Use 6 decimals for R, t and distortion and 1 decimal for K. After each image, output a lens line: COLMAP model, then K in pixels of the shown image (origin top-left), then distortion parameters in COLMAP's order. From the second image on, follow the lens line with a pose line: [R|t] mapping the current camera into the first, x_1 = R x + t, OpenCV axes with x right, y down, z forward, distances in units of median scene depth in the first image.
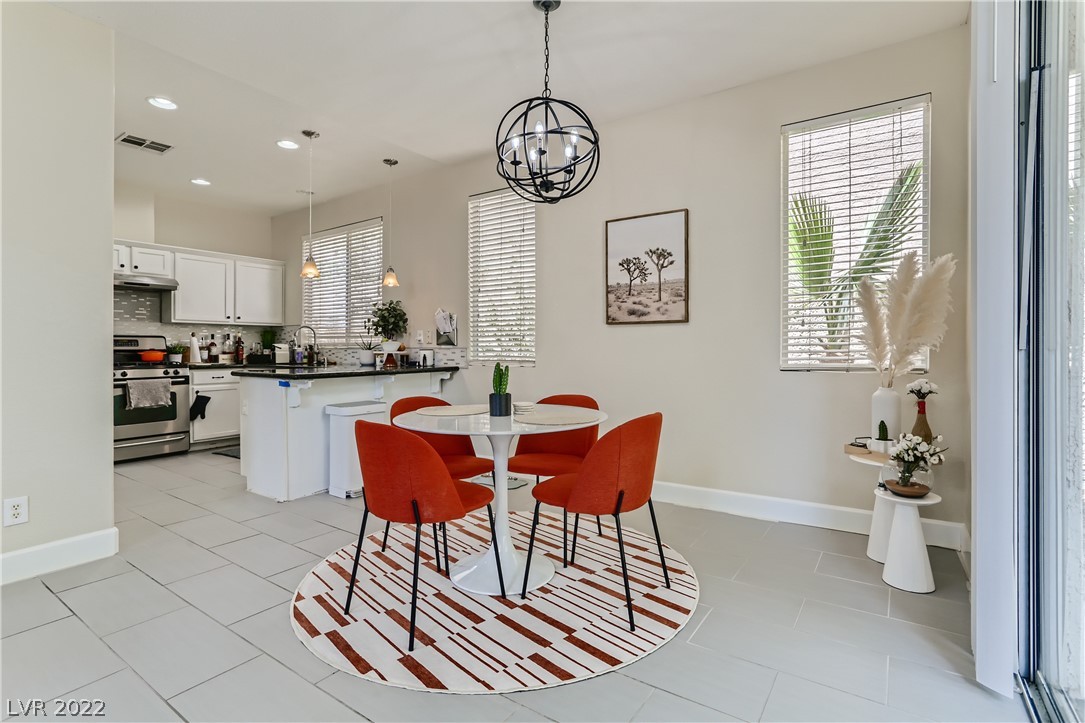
lens RADIAL K [[521.5, 0, 541.9], [0, 521.5, 350.4], [0, 0, 1]] dist [-0.049580, 0.029754]
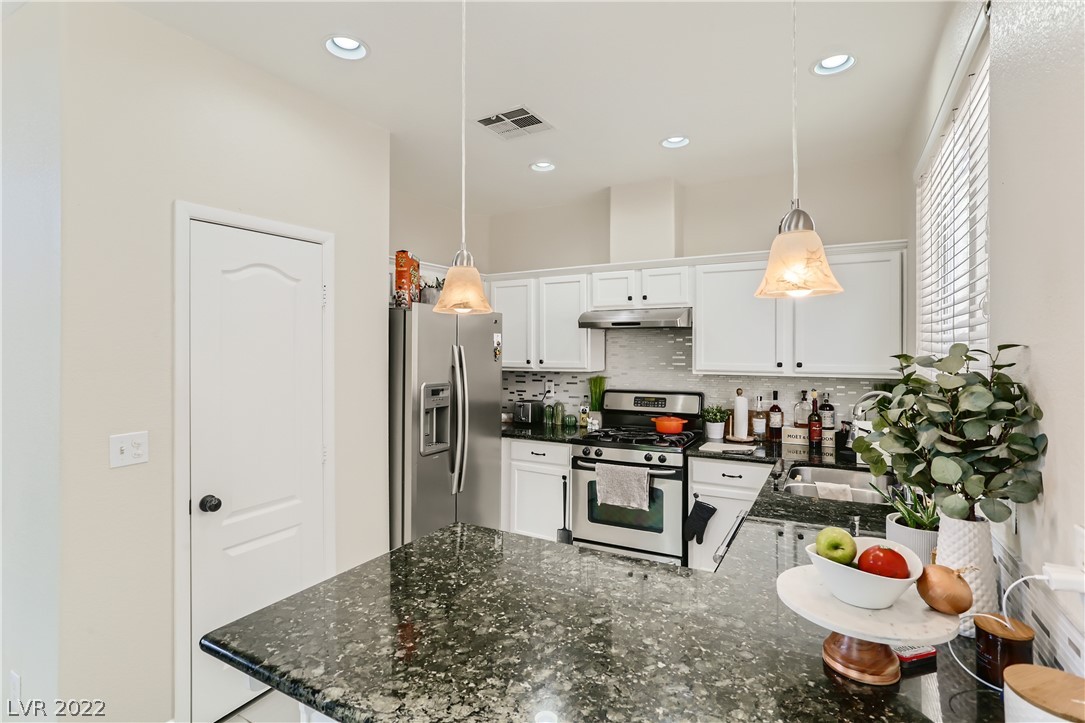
lens RADIAL K [[521.5, 0, 541.9], [0, 521.5, 350.4], [0, 0, 1]] dist [-0.049580, 0.029754]
pose [[0.100910, 0.001108, -0.994895, -0.092361], [-0.005968, 0.999982, 0.000508, -0.086344], [0.994878, 0.005886, 0.100915, 0.759534]]
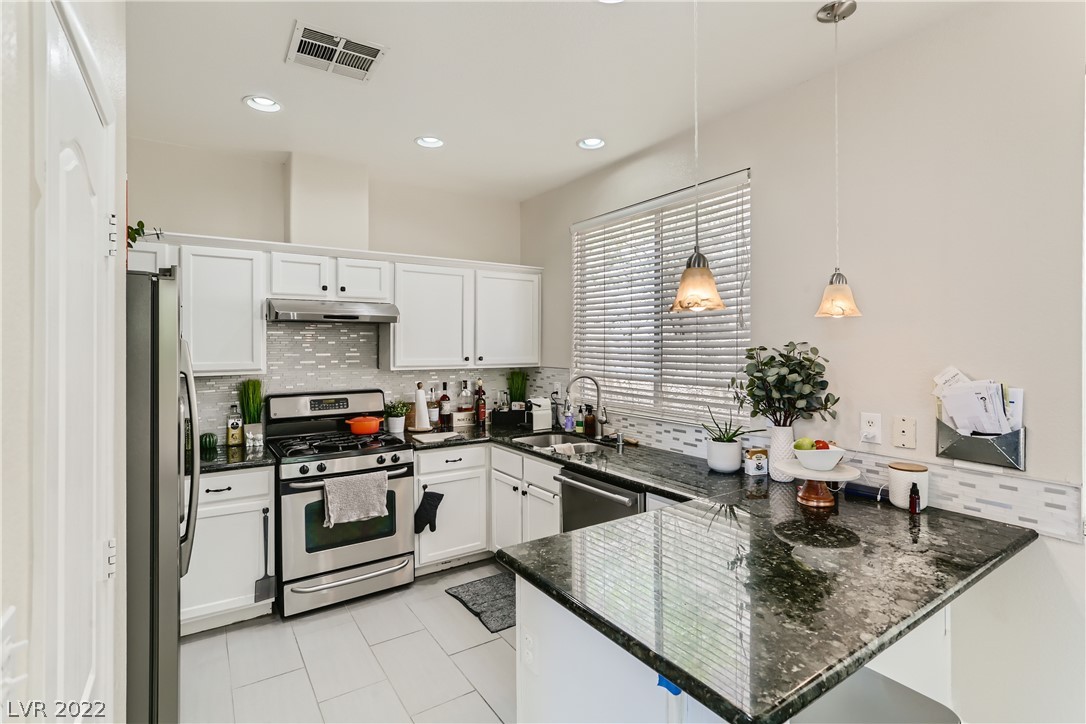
lens RADIAL K [[522.0, 0, 542.4], [0, 522.0, 350.9], [0, 0, 1]] dist [-0.049580, 0.029754]
pose [[0.932308, 0.004039, -0.361643, -0.314525], [-0.001854, 0.999978, 0.006389, -0.086666], [0.361661, -0.005286, 0.932295, 0.468967]]
